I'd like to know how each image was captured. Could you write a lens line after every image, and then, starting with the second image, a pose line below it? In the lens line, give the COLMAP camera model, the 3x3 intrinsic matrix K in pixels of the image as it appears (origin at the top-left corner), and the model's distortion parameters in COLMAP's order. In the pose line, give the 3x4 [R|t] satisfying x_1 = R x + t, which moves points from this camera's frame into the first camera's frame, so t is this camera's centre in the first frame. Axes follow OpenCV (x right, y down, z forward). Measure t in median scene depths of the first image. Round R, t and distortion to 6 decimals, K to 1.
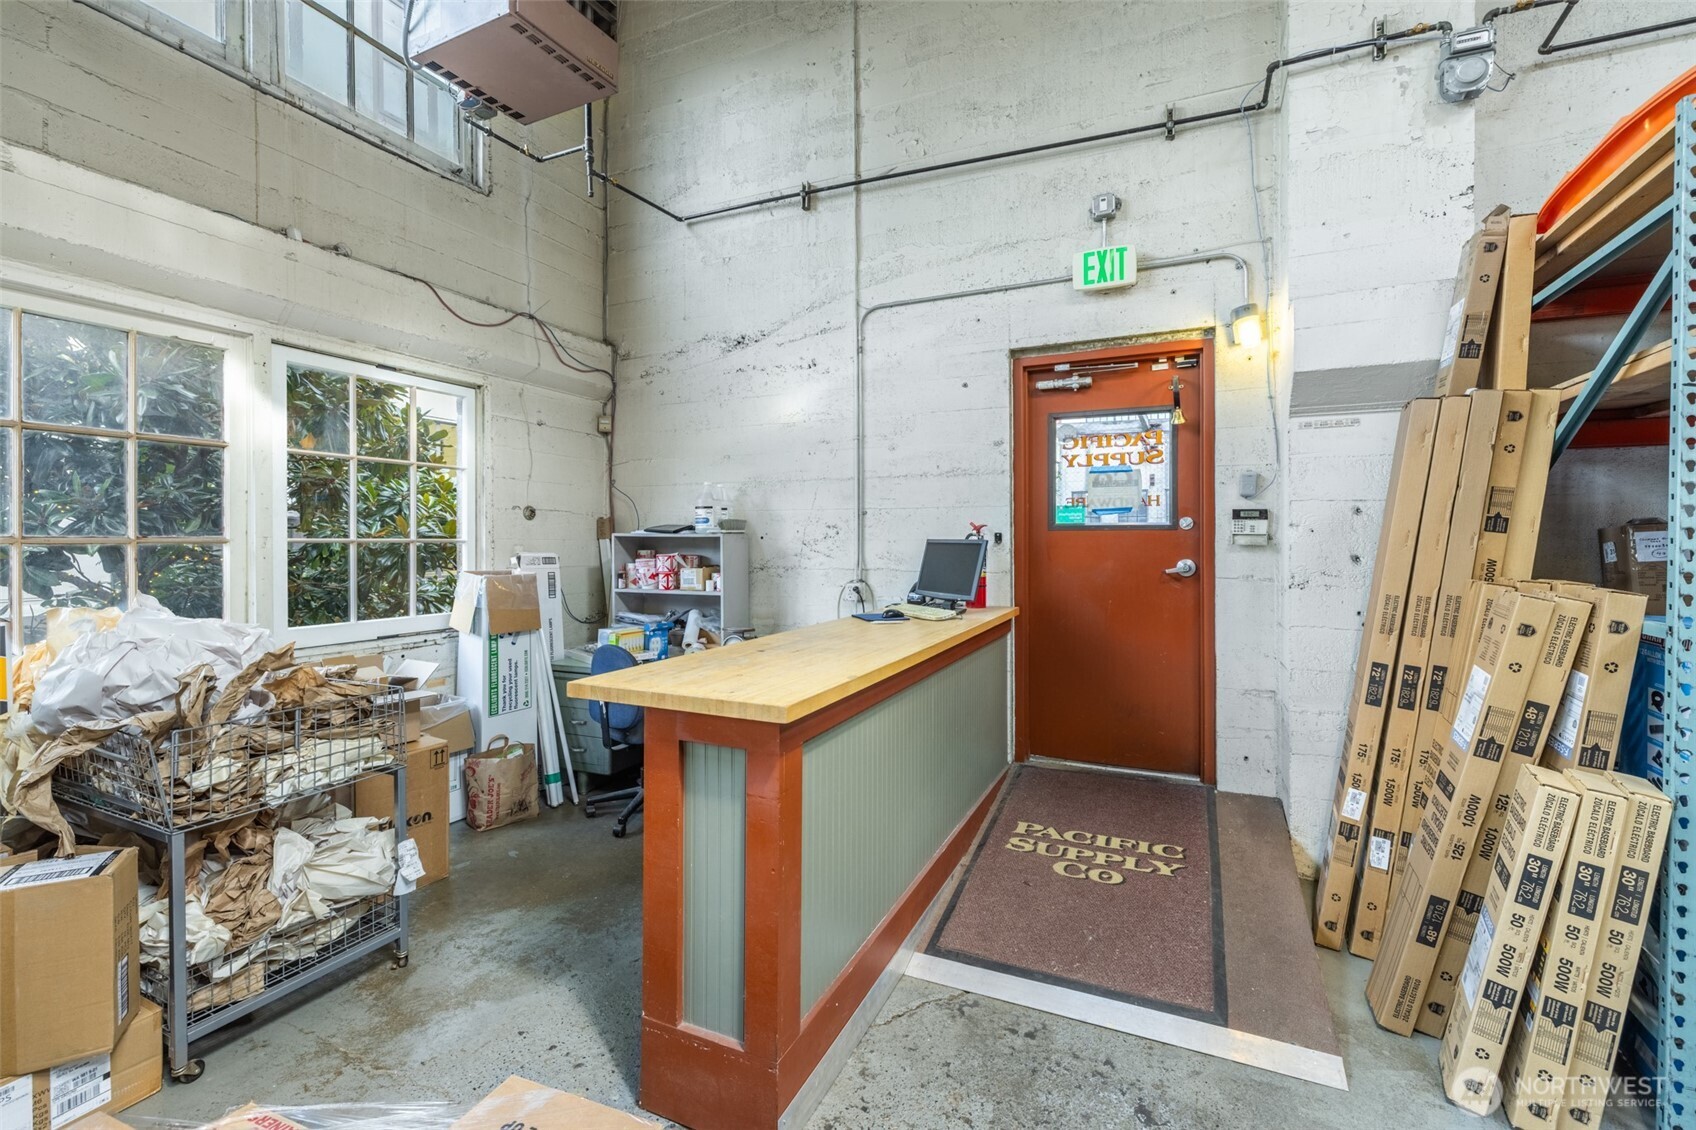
lens RADIAL K [[710.5, 0, 894.3], [0, 710.5, 548.2], [0, 0, 1]] dist [0.000779, 0.000111]
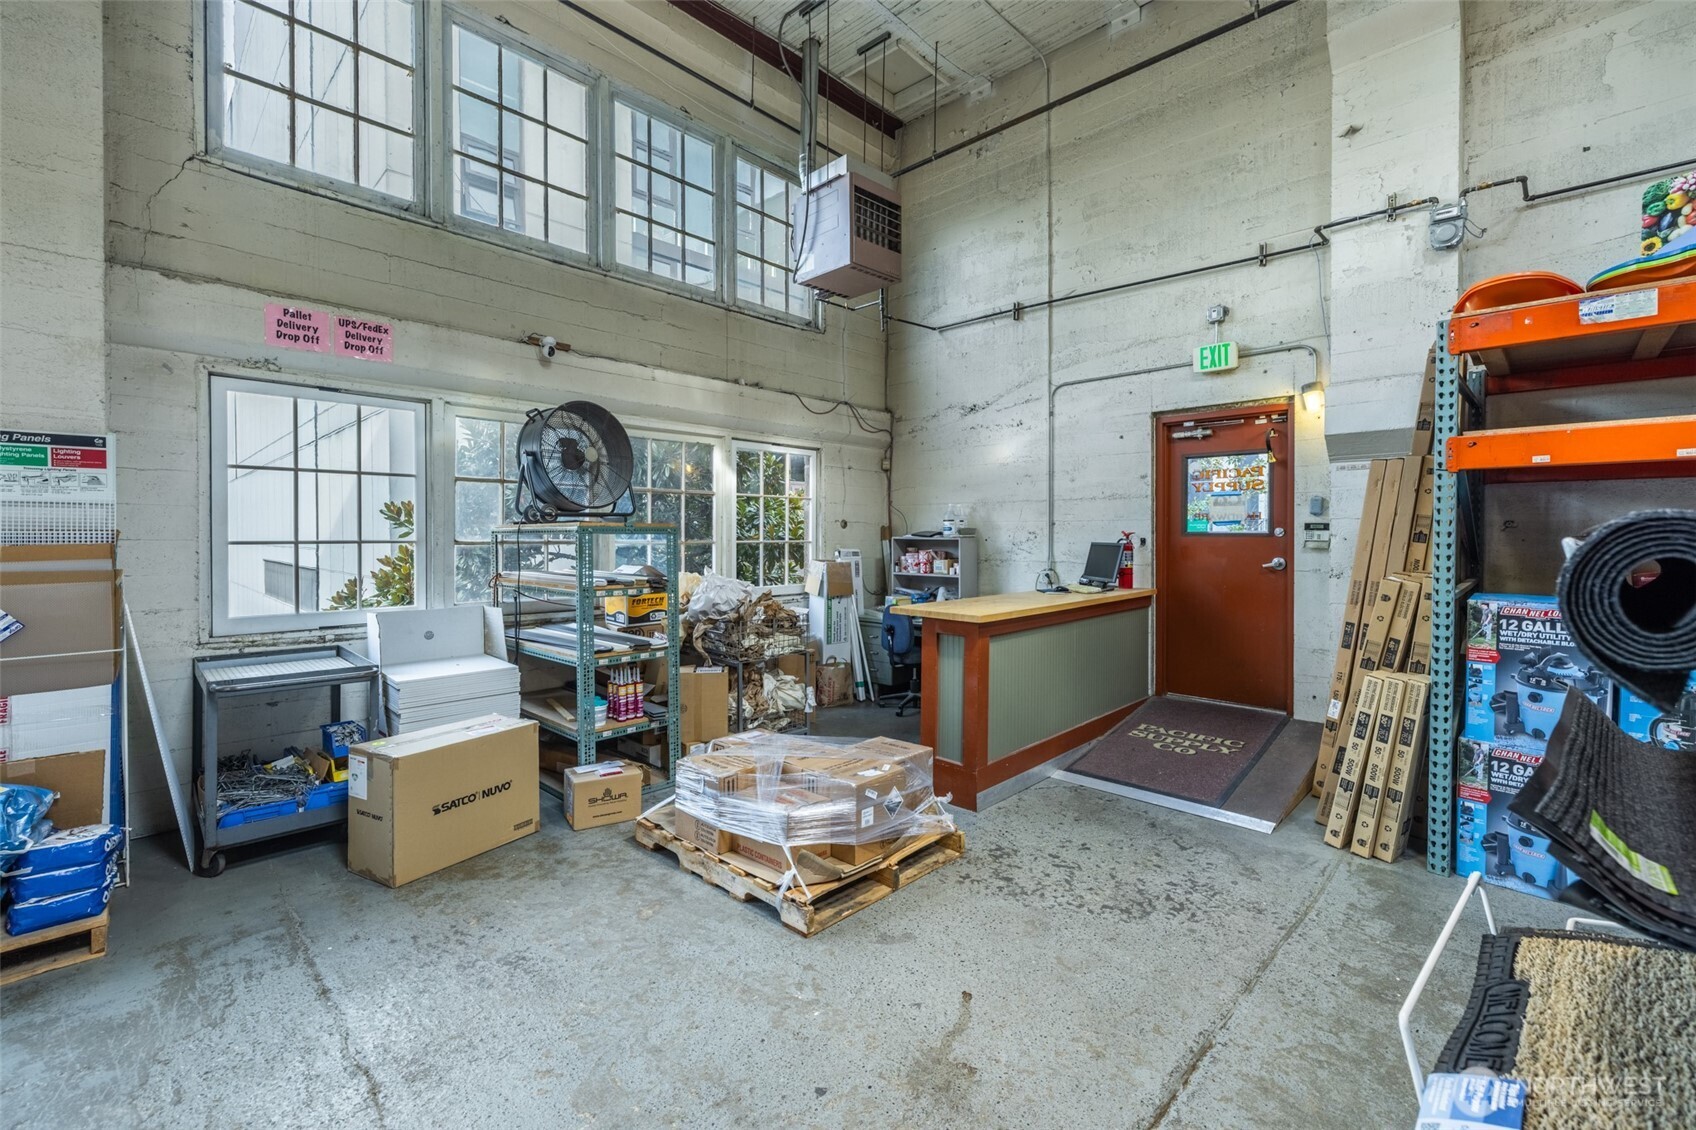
lens RADIAL K [[710.5, 0, 894.3], [0, 710.5, 548.2], [0, 0, 1]] dist [0.000779, 0.000111]
pose [[0.942884, 0.007427, -0.333037, 0.153708], [-0.005034, 0.999955, 0.008046, -0.010054], [0.333082, -0.005910, 0.942879, -0.562051]]
